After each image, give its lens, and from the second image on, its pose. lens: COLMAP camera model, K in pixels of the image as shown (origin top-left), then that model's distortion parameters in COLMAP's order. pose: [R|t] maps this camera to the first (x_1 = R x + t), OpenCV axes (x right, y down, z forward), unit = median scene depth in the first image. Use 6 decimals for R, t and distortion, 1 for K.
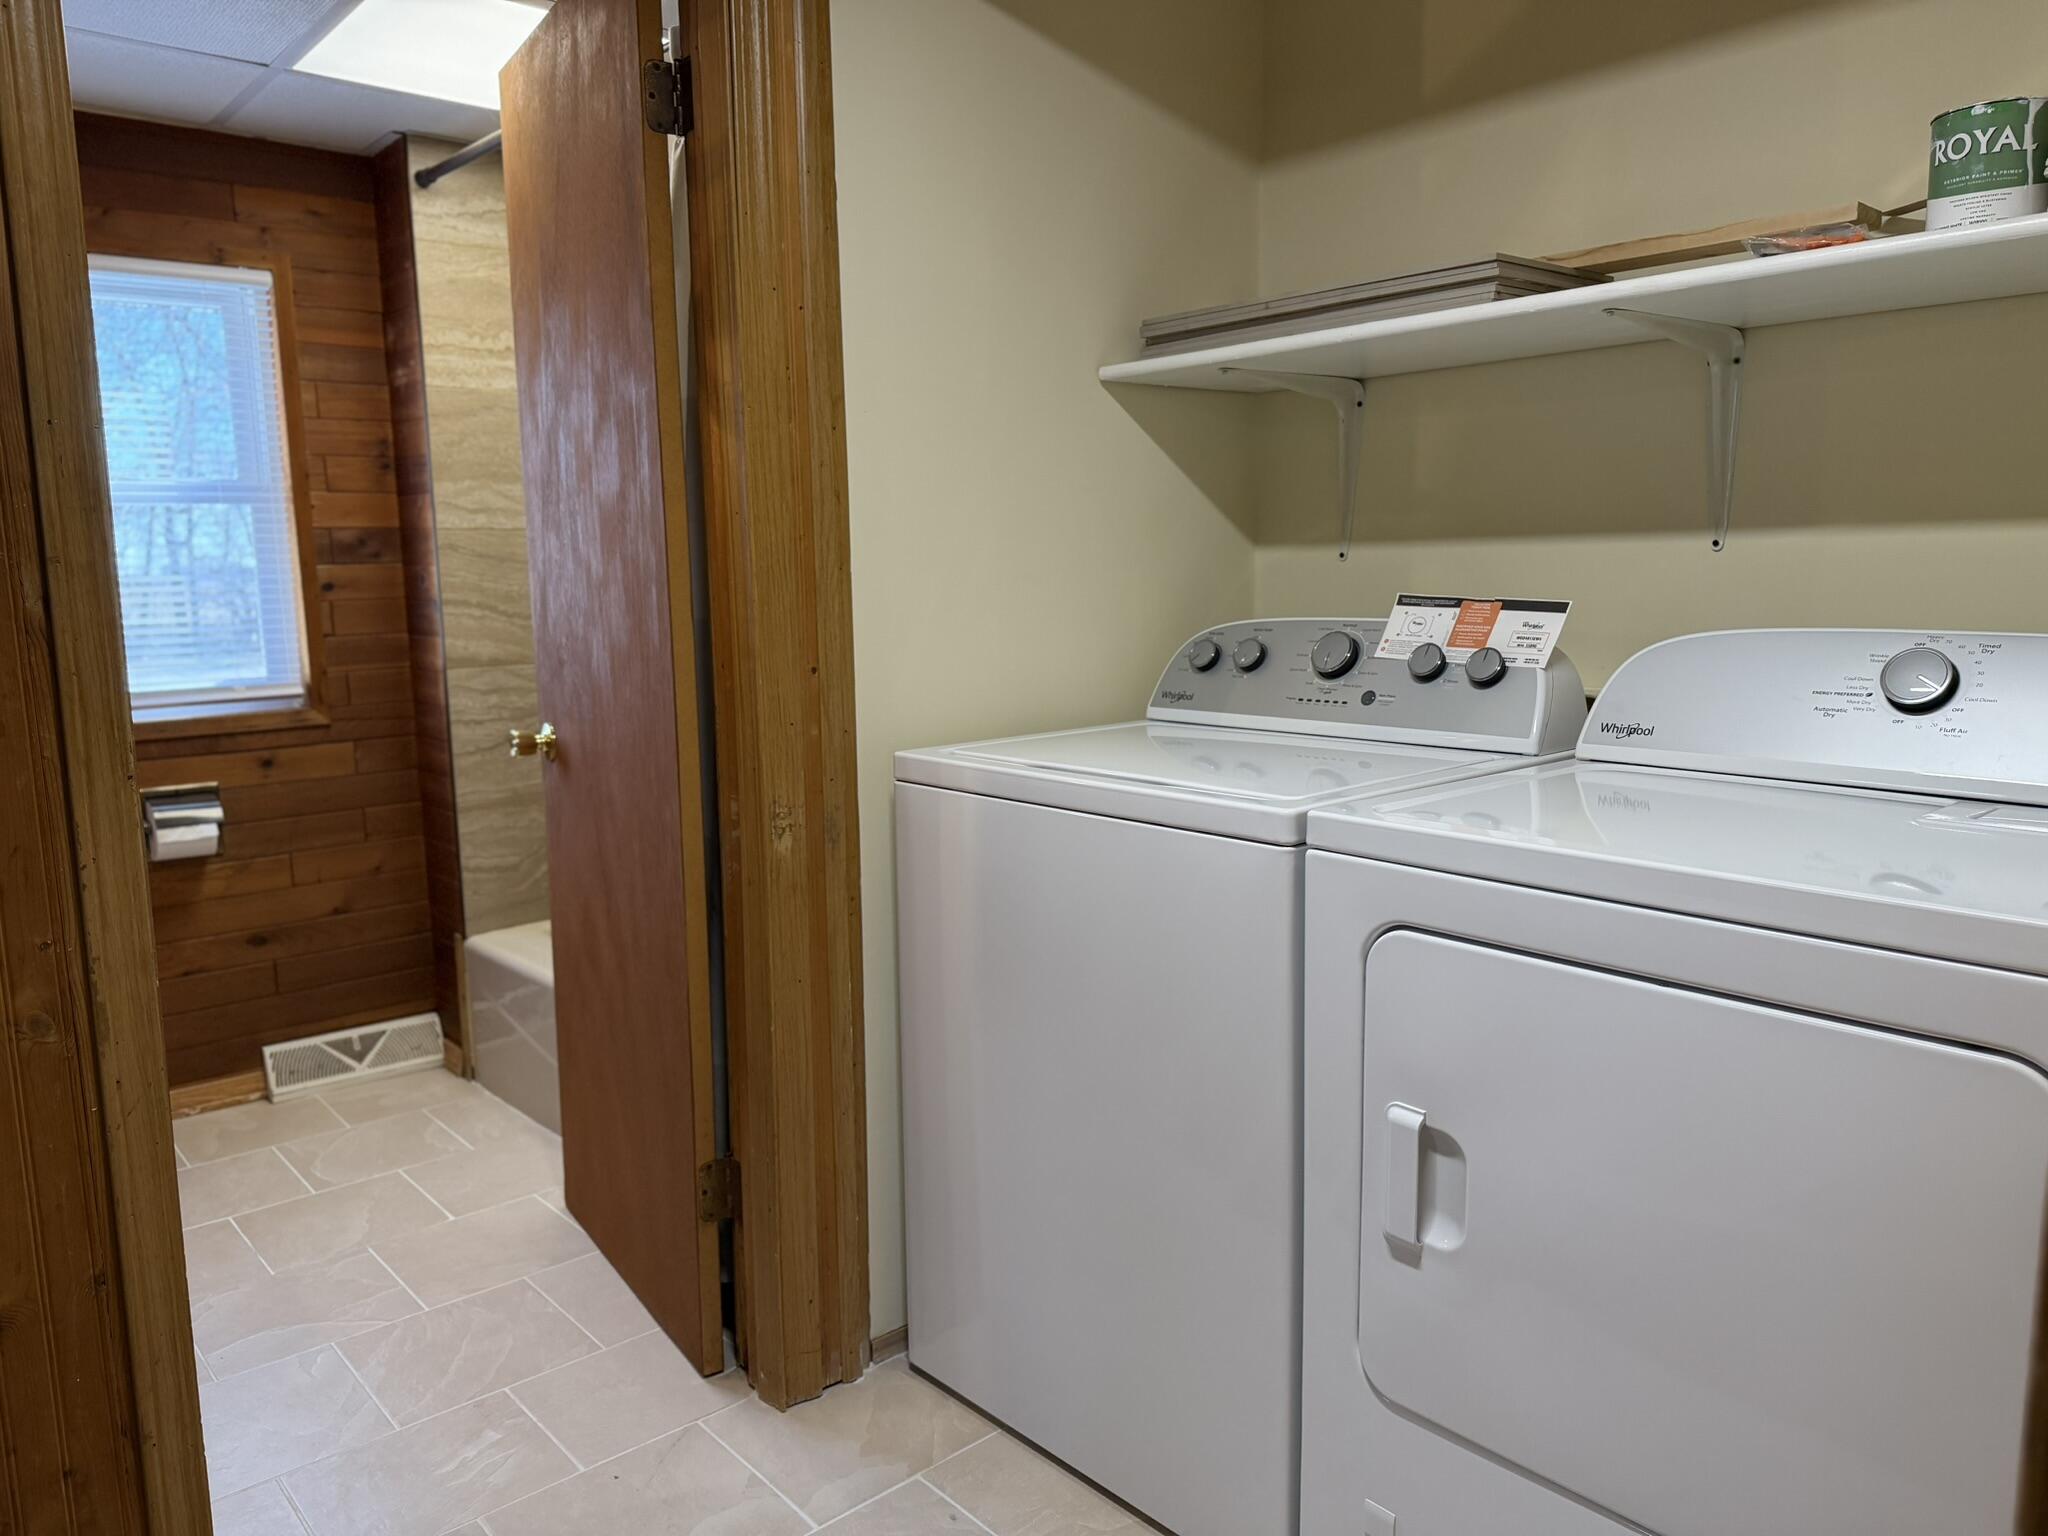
lens RADIAL K [[1429.2, 0, 1024.0], [0, 1429.2, 768.0], [0, 0, 1]] dist [0.000927, -0.039441]
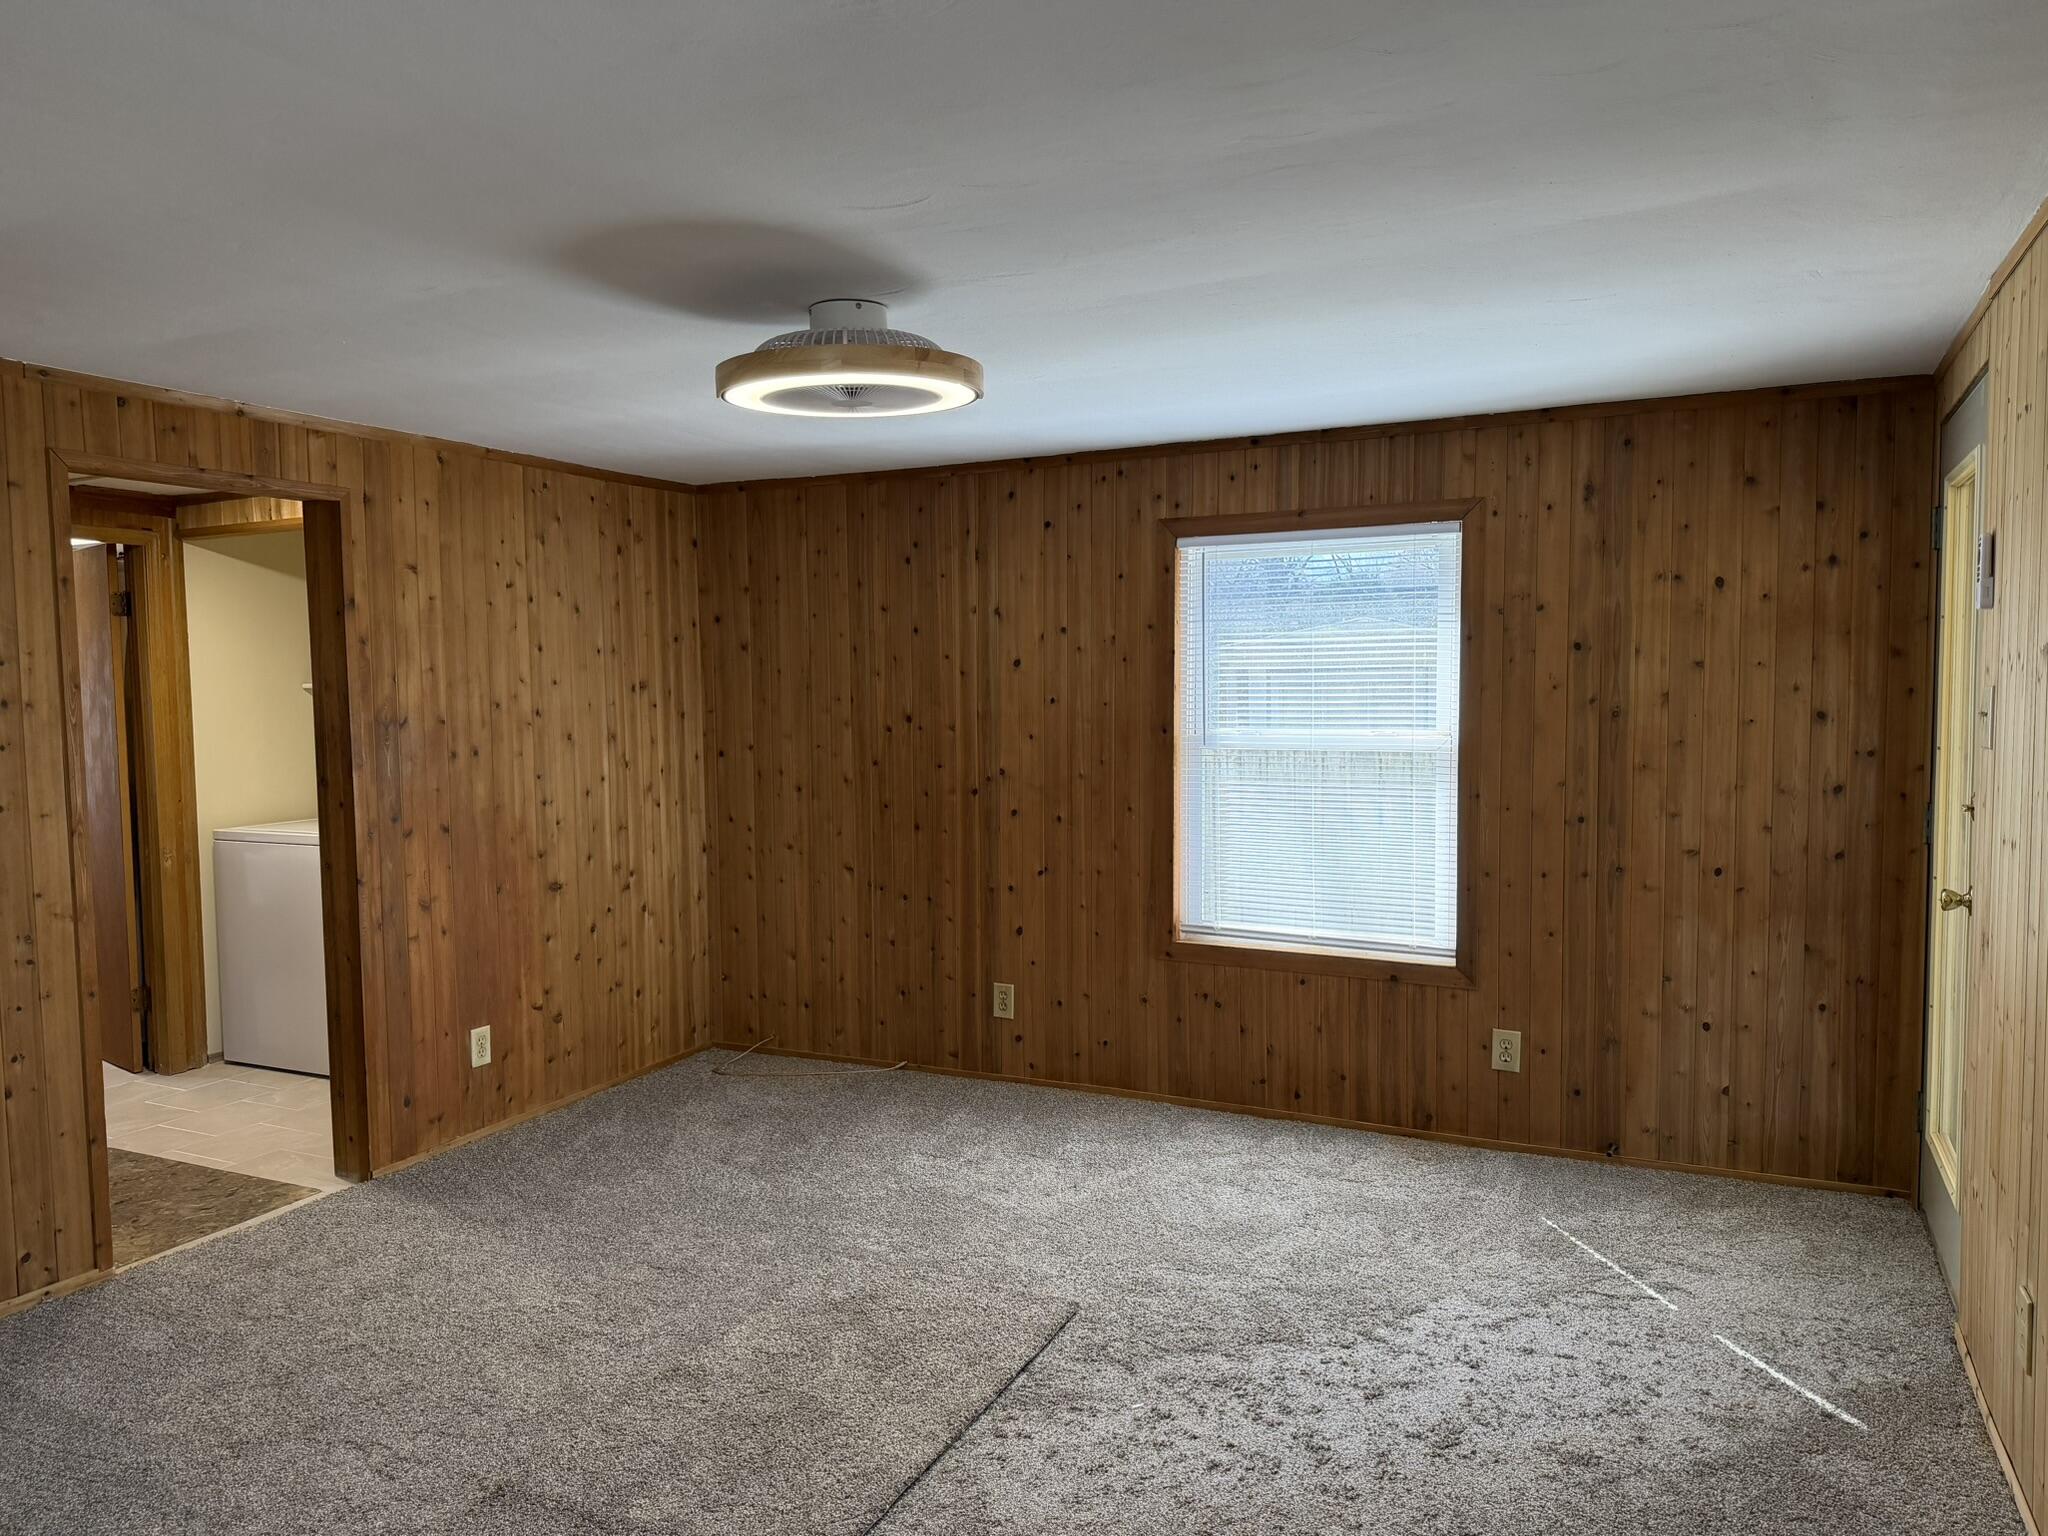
lens RADIAL K [[1429.2, 0, 1024.0], [0, 1429.2, 768.0], [0, 0, 1]] dist [0.000927, -0.039441]
pose [[0.922341, -0.020266, 0.385844, 0.281258], [0.052047, 0.996038, -0.072100, 0.146067], [-0.382854, 0.086583, 0.919742, -2.037293]]
